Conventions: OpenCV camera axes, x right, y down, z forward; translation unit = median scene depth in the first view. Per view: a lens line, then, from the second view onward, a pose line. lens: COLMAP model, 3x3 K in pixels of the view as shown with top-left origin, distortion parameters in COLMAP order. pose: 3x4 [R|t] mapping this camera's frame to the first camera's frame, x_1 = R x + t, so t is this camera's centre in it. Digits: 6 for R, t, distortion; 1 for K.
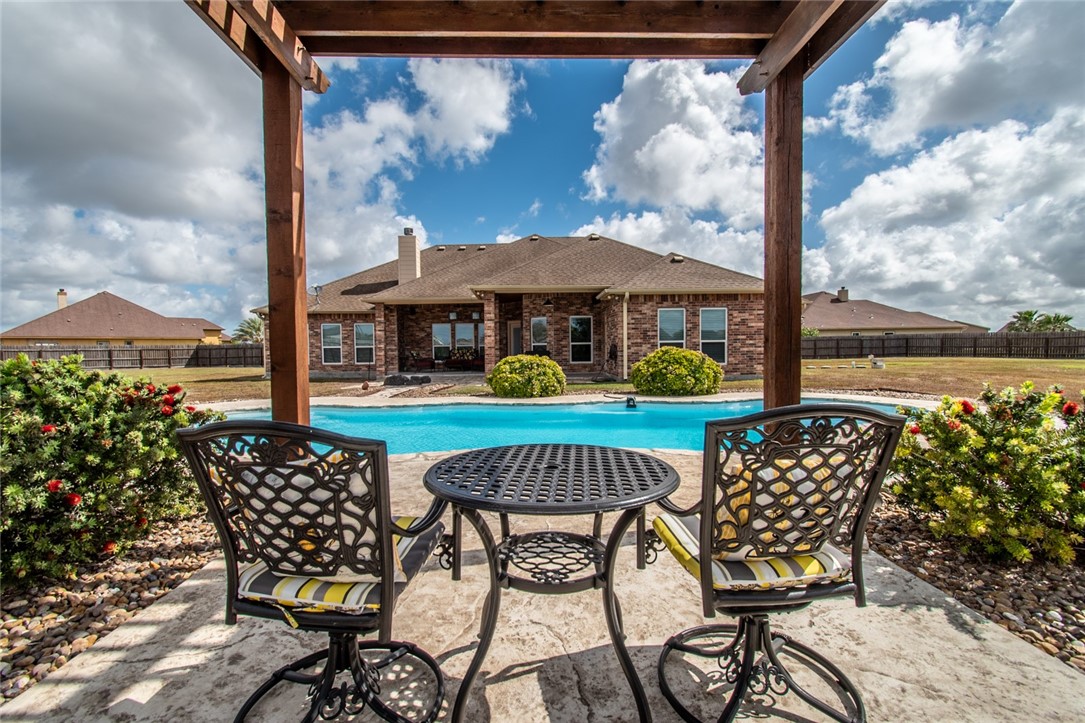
lens RADIAL K [[488.4, 0, 540.8], [0, 488.4, 355.0], [0, 0, 1]] dist [0.002947, 0.000124]
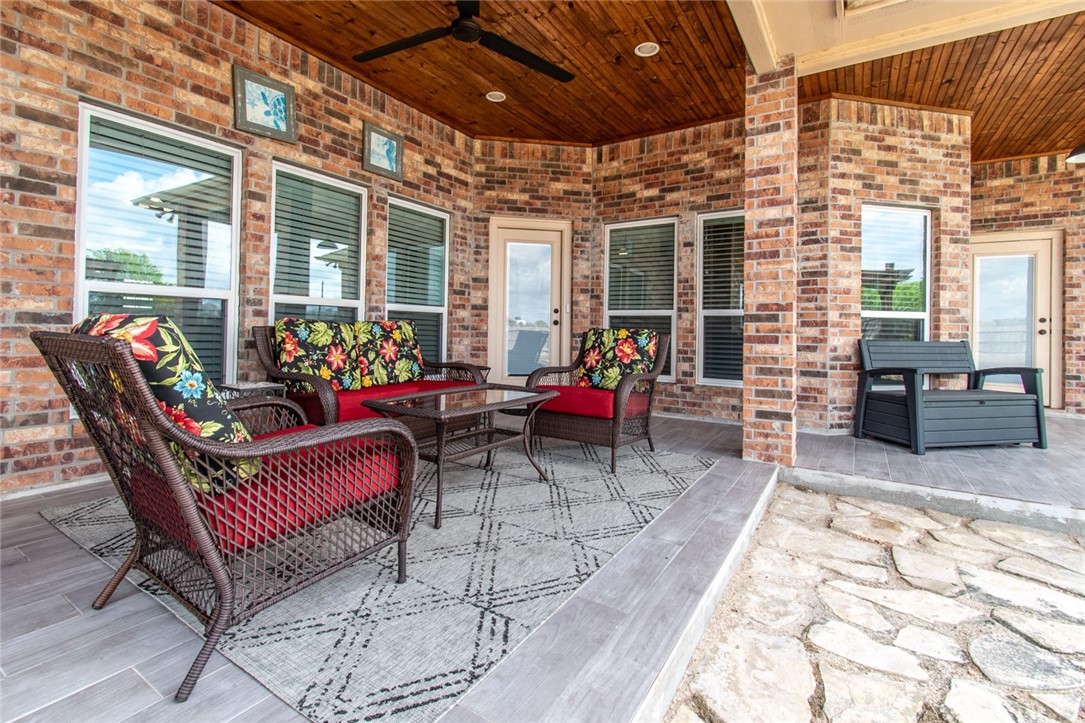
lens RADIAL K [[486.5, 0, 541.3], [0, 486.5, 329.6], [0, 0, 1]] dist [0.001471, 0.000241]
pose [[0.561576, 0.025403, 0.827035, -0.318568], [-0.008654, 0.999654, -0.024828, -0.006499], [-0.827380, 0.006786, 0.561602, 1.036191]]
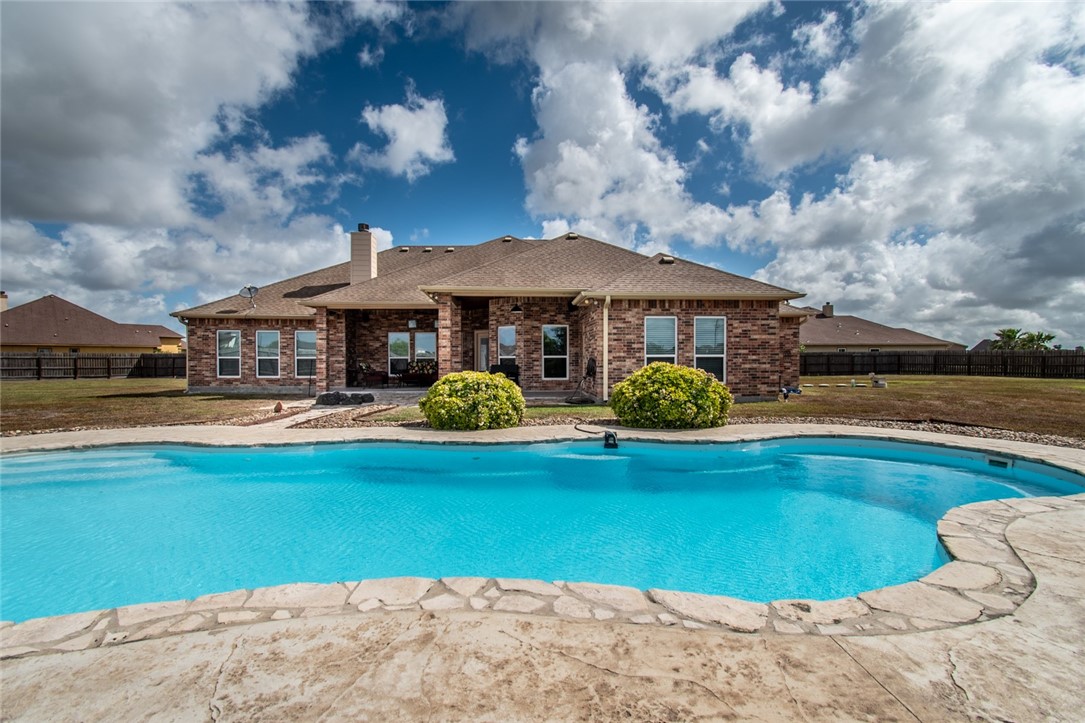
lens RADIAL K [[488.4, 0, 540.8], [0, 488.4, 355.0], [0, 0, 1]] dist [0.002947, 0.000124]
pose [[0.999355, 0.011434, 0.034031, 0.027837], [-0.010551, 0.999606, -0.026013, -0.004127], [-0.034315, 0.025637, 0.999082, 0.140097]]
